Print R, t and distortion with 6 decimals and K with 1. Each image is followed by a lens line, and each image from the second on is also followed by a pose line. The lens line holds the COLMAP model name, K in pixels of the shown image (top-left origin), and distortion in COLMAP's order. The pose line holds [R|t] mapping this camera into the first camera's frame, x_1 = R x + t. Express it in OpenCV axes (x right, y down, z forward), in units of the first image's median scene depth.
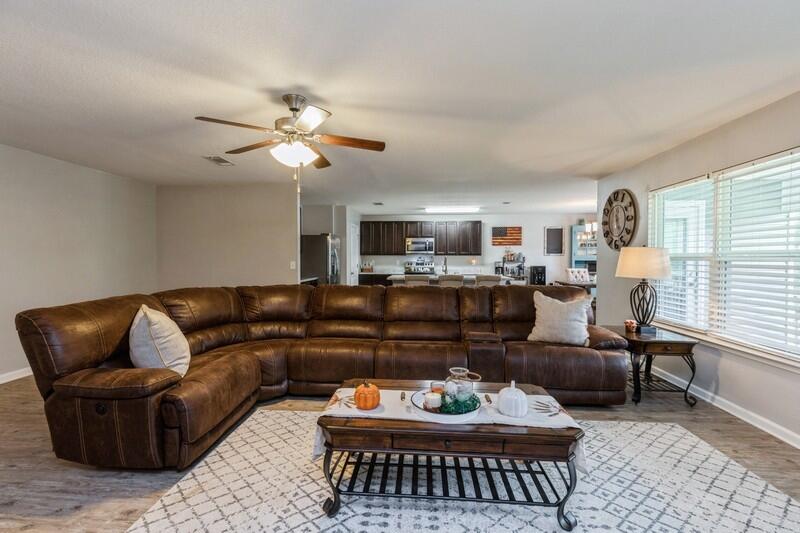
lens RADIAL K [[362.2, 0, 395.1], [0, 362.2, 264.6], [0, 0, 1]] dist [0.004298, -0.000894]
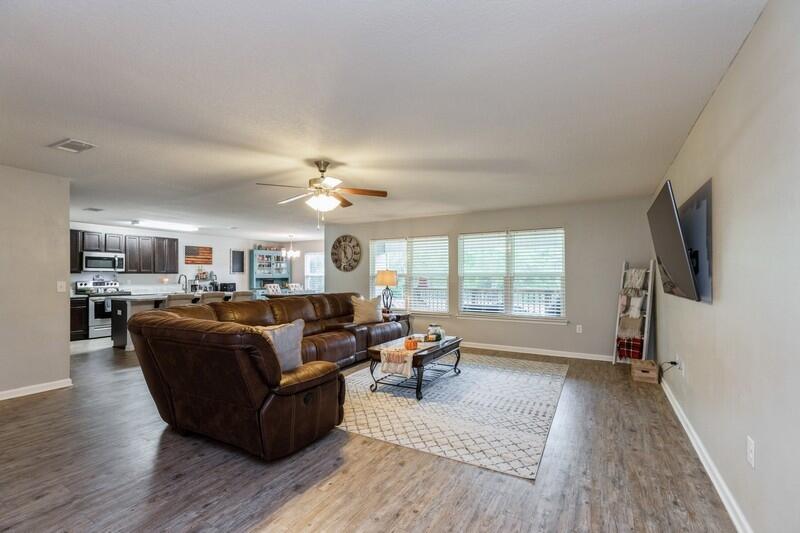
lens RADIAL K [[362.2, 0, 395.6], [0, 362.2, 273.1], [0, 0, 1]] dist [0.004298, -0.000894]
pose [[0.429317, 0.005049, 0.903140, -0.427583], [0.018808, 0.999718, -0.014529, -0.001365], [-0.902958, 0.023223, 0.429100, 0.043547]]
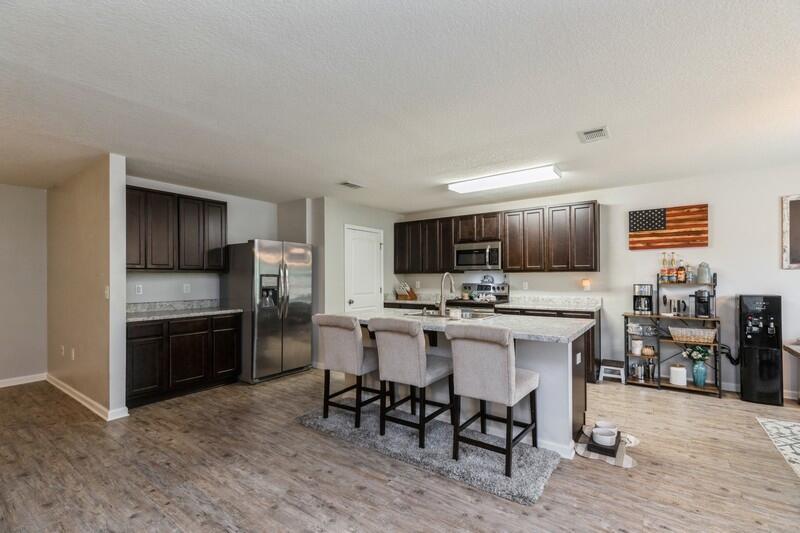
lens RADIAL K [[362.2, 0, 398.5], [0, 362.2, 277.3], [0, 0, 1]] dist [0.004298, -0.000894]
pose [[0.855658, -0.007407, -0.517488, 0.279310], [-0.002285, 0.999834, -0.018090, -0.008295], [0.517536, 0.016661, 0.855499, 0.477749]]
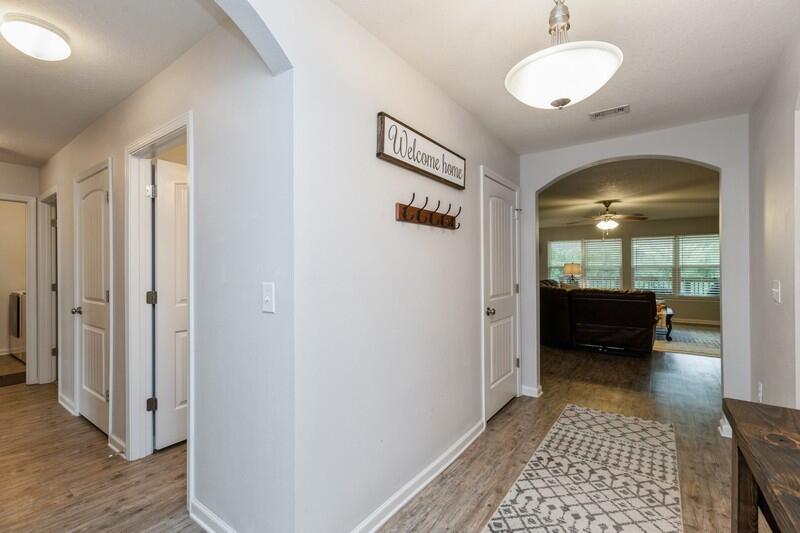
lens RADIAL K [[362.2, 0, 397.5], [0, 362.2, 266.9], [0, 0, 1]] dist [0.004298, -0.000894]
pose [[0.505757, -0.007176, 0.862646, -0.922601], [0.019714, 0.999800, -0.003241, -0.015032], [-0.862451, 0.018645, 0.505798, 0.302476]]
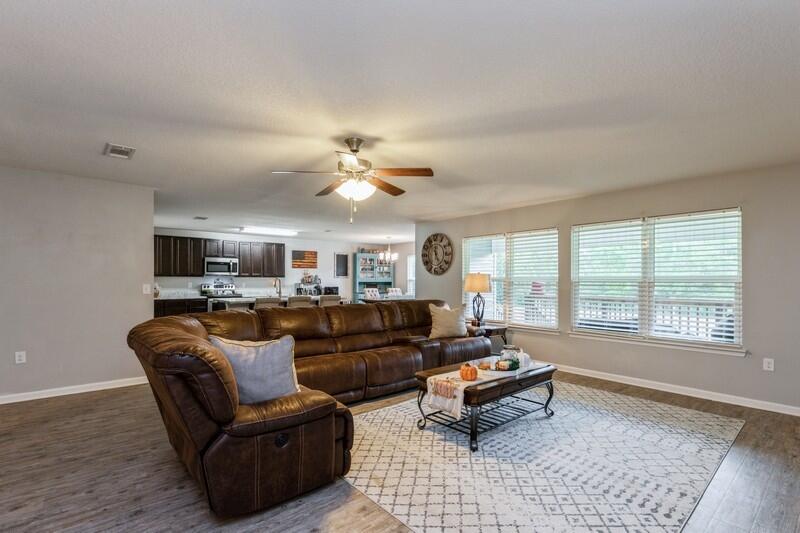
lens RADIAL K [[376.3, 0, 396.6], [0, 376.3, 280.6], [0, 0, 1]] dist [-0.006795, 0.000549]
pose [[0.711877, -0.000907, 0.702303, -0.304315], [0.011683, 0.999876, -0.010551, -0.001176], [-0.702207, 0.015716, 0.711800, 0.020475]]
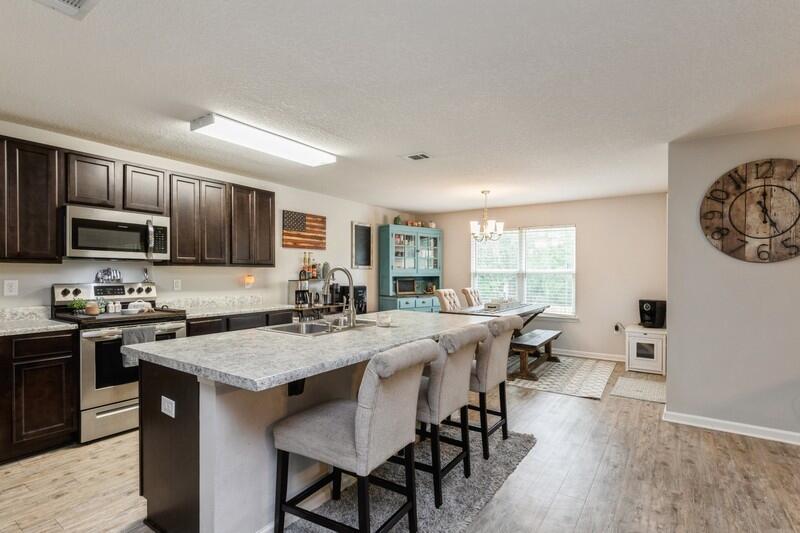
lens RADIAL K [[387.2, 0, 406.2], [0, 387.2, 276.4], [0, 0, 1]] dist [0.002863, -0.000474]
pose [[0.484713, -0.008833, 0.874628, -0.122772], [0.012791, 0.999914, 0.003009, -0.013176], [-0.874580, 0.009729, 0.484785, 0.653027]]
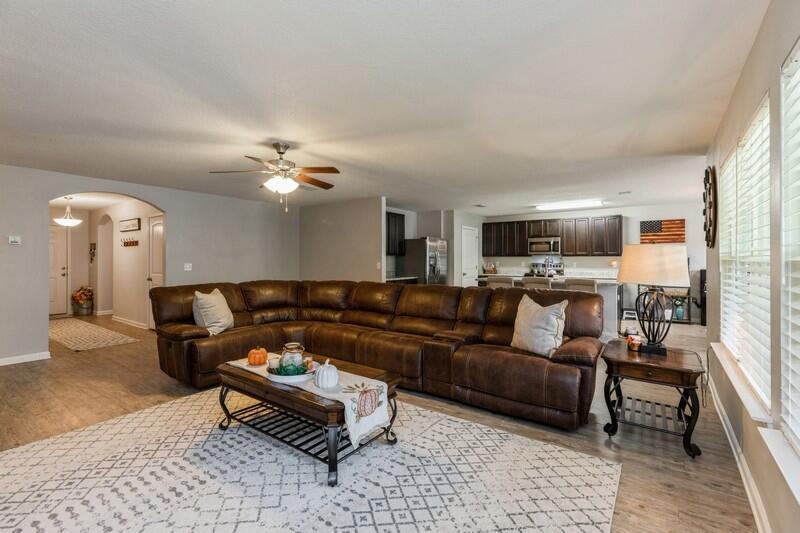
lens RADIAL K [[362.2, 0, 394.3], [0, 362.2, 258.1], [0, 0, 1]] dist [0.004298, -0.000894]
pose [[0.851364, -0.003827, -0.524561, 0.246152], [-0.008119, 0.999757, -0.020471, 0.001021], [0.524512, 0.021687, 0.851127, 0.014633]]
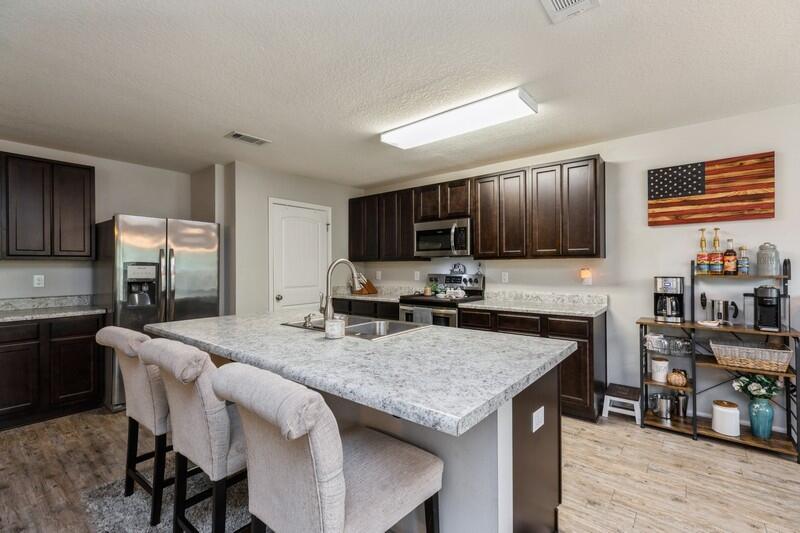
lens RADIAL K [[362.2, 0, 396.5], [0, 362.2, 265.9], [0, 0, 1]] dist [0.004298, -0.000894]
pose [[0.822122, -0.008083, -0.569253, 0.292610], [-0.002494, 0.999838, -0.017798, -0.011624], [0.569305, 0.016052, 0.821969, 0.660147]]
